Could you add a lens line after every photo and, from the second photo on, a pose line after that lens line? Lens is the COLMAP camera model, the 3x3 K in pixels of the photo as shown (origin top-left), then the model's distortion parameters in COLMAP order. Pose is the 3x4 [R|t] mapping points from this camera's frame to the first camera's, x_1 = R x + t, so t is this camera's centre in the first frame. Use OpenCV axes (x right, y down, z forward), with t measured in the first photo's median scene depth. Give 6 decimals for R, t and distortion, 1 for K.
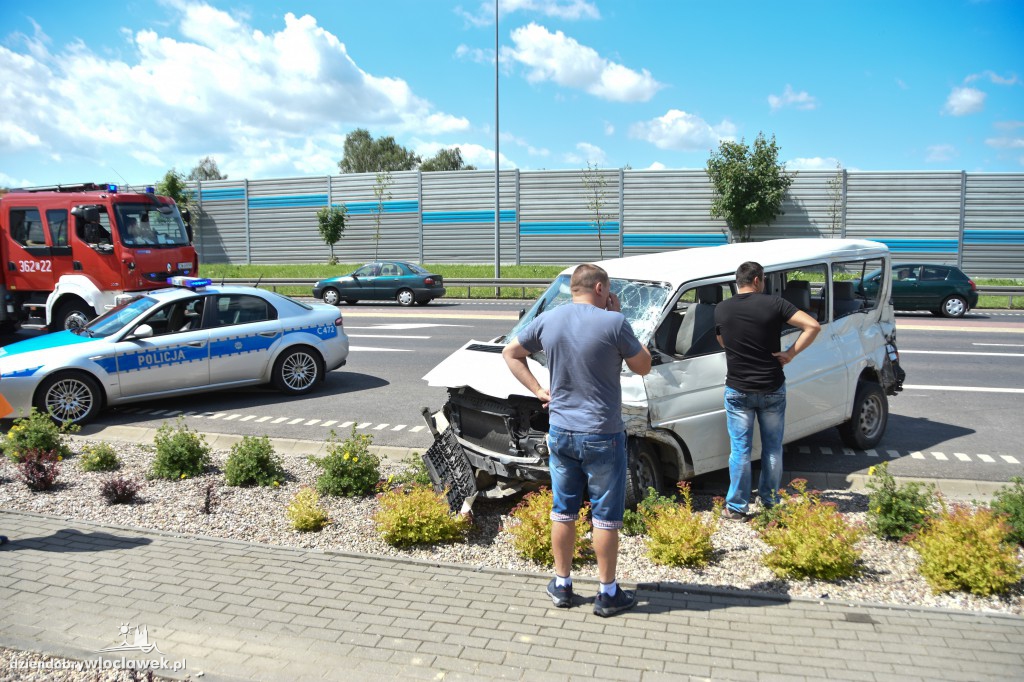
lens RADIAL K [[793.4, 0, 513.8], [0, 793.4, 351.0], [0, 0, 1]] dist [-0.169965, 0.119662]
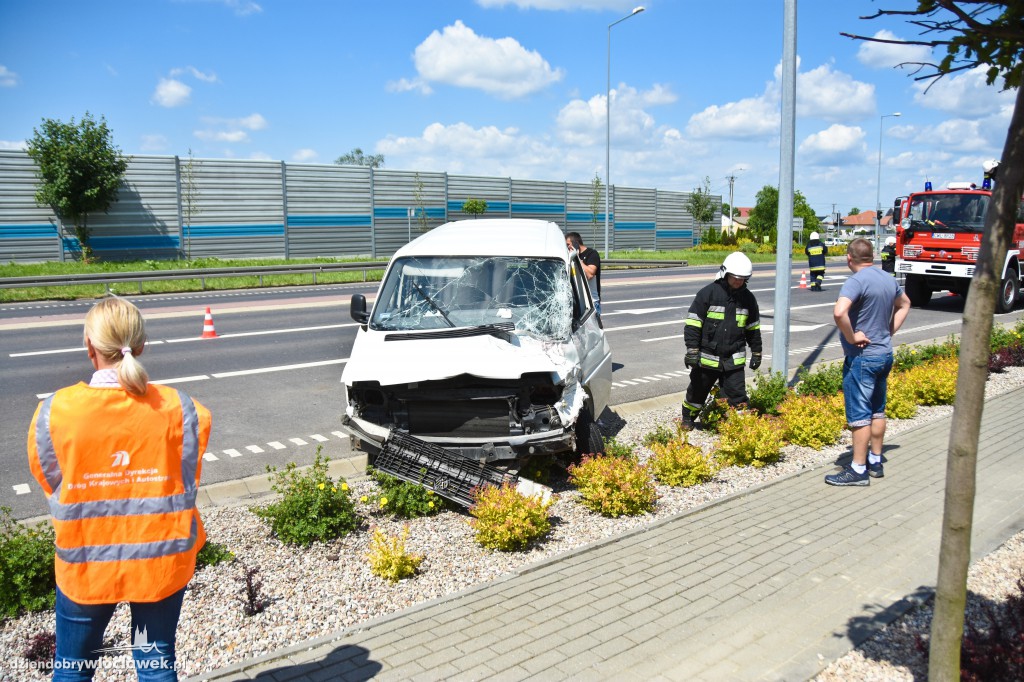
lens RADIAL K [[793.4, 0, 513.8], [0, 793.4, 351.0], [0, 0, 1]] dist [-0.169965, 0.119662]
pose [[0.611205, -0.120066, 0.782312, -0.109605], [0.108008, 0.991833, 0.067837, -0.005882], [-0.784068, 0.043034, 0.619181, 0.054361]]
